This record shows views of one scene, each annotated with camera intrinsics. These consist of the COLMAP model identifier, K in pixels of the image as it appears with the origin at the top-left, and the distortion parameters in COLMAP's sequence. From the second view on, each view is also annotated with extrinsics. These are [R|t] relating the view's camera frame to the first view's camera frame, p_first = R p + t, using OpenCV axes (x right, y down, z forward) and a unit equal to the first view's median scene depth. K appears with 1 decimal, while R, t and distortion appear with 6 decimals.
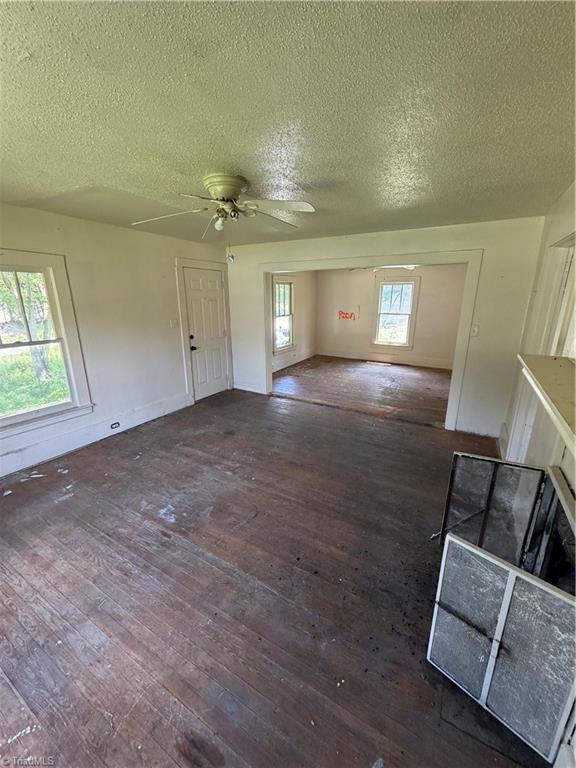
lens RADIAL K [[307.4, 0, 285.1], [0, 307.4, 382.0], [0, 0, 1]] dist [0.000563, 0.000183]
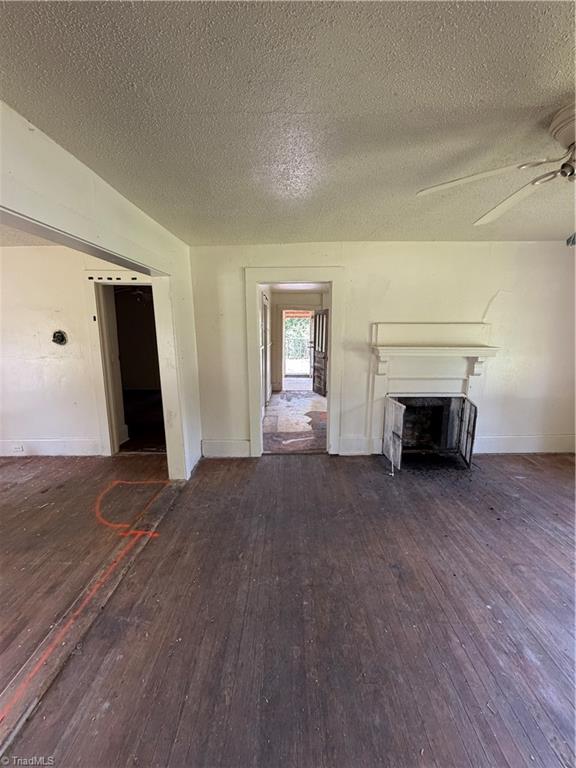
lens RADIAL K [[307.4, 0, 286.4], [0, 307.4, 382.3], [0, 0, 1]] dist [0.000563, 0.000183]
pose [[-0.503740, -0.152728, 0.850247, -0.139263], [0.241135, 0.920264, 0.308168, -0.148375], [-0.829518, 0.360261, -0.426746, 0.569091]]
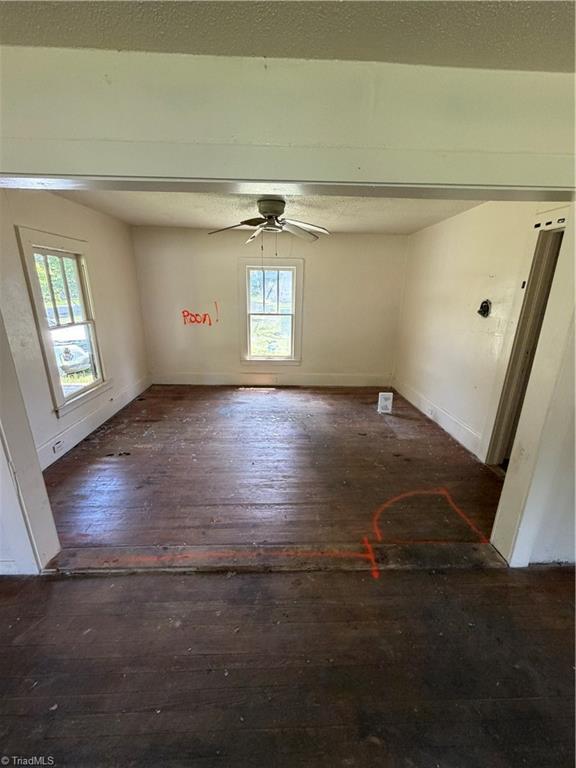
lens RADIAL K [[307.4, 0, 286.6], [0, 307.4, 381.3], [0, 0, 1]] dist [0.000563, 0.000183]
pose [[0.840770, -0.140483, 0.522849, 0.014323], [0.131666, 0.989810, 0.054223, -0.110613], [-0.525139, 0.023252, 0.850699, 0.424871]]
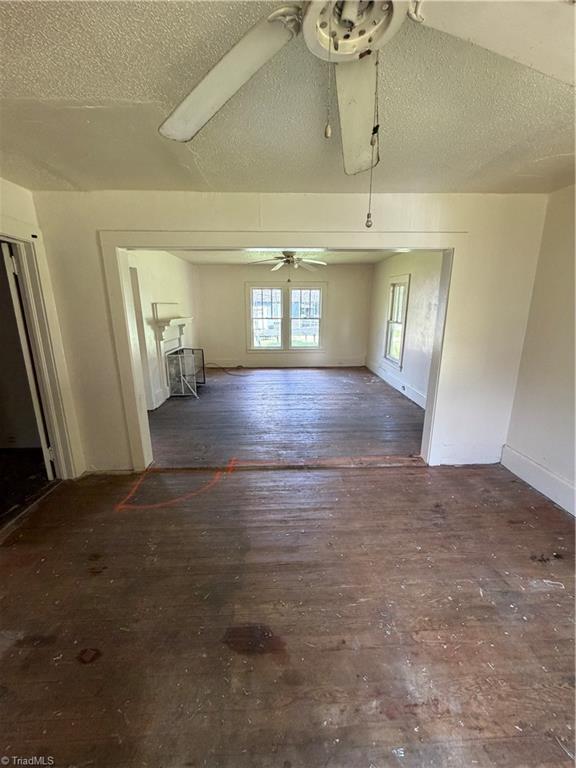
lens RADIAL K [[307.4, 0, 286.5], [0, 307.4, 385.2], [0, 0, 1]] dist [0.000563, 0.000183]
pose [[-0.843162, 0.144576, -0.517856, 0.336505], [-0.136830, 0.873756, 0.466721, -0.243353], [0.519956, 0.464380, -0.716936, 0.913478]]
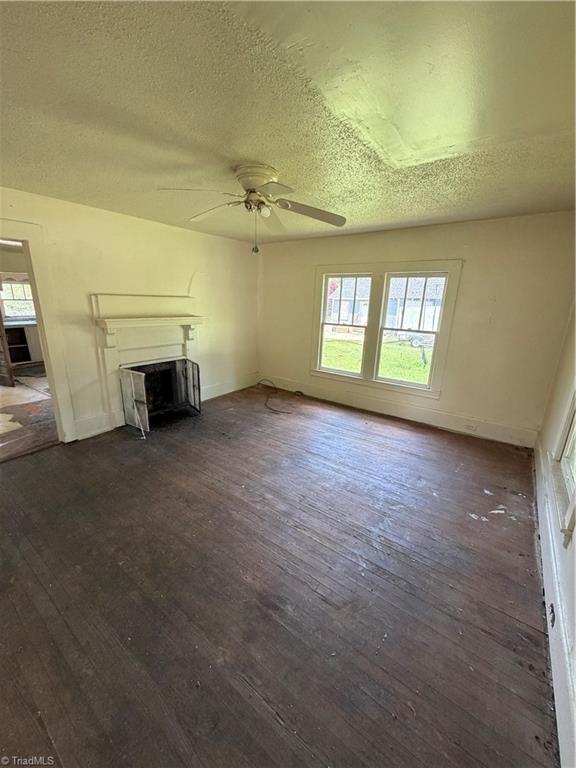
lens RADIAL K [[307.4, 0, 288.1], [0, 307.4, 383.4], [0, 0, 1]] dist [0.000563, 0.000183]
pose [[-0.994720, -0.046828, 0.091315, -0.123575], [0.007078, 0.856392, 0.516278, -0.172733], [-0.102378, 0.514199, -0.851539, 0.645022]]
